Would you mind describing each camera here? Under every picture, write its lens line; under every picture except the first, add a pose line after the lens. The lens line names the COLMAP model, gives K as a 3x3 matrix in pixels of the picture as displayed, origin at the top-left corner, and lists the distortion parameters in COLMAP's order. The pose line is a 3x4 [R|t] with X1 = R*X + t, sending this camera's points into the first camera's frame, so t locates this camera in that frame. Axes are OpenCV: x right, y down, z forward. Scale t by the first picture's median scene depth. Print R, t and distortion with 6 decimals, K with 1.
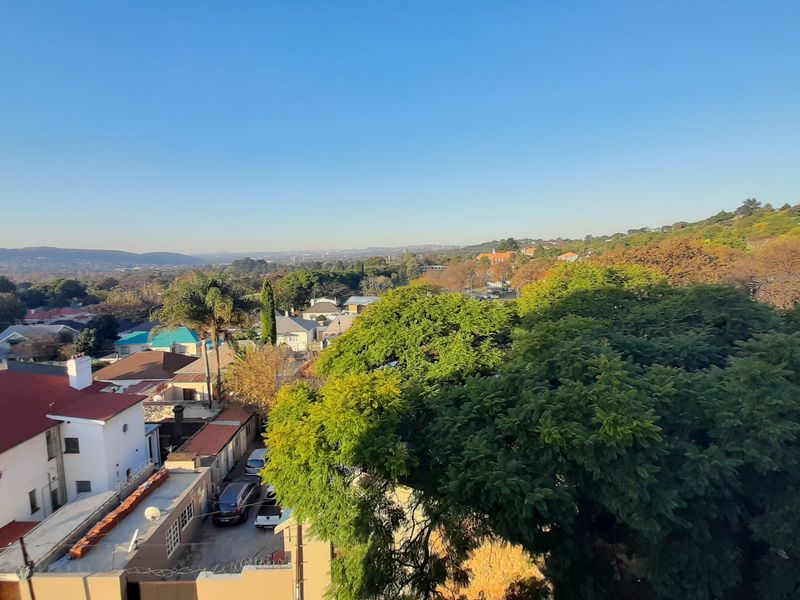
lens RADIAL K [[420.2, 0, 400.0], [0, 420.2, 300.0], [0, 0, 1]] dist [0.001596, 0.000140]
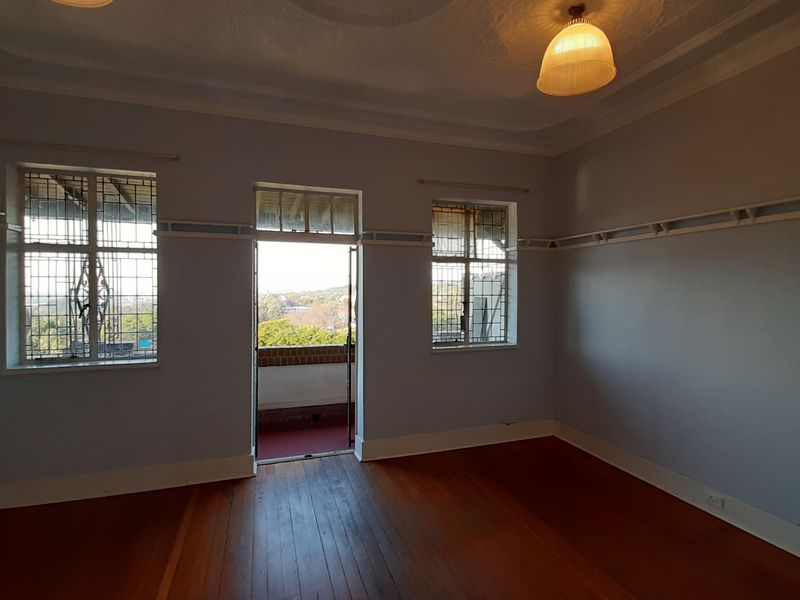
lens RADIAL K [[420.2, 0, 400.0], [0, 420.2, 300.0], [0, 0, 1]] dist [0.001596, 0.000140]
pose [[0.948986, 0.005275, 0.315274, -0.014041], [0.025671, 0.995249, -0.093922, 0.035778], [-0.314271, 0.097224, 0.944342, -0.353244]]
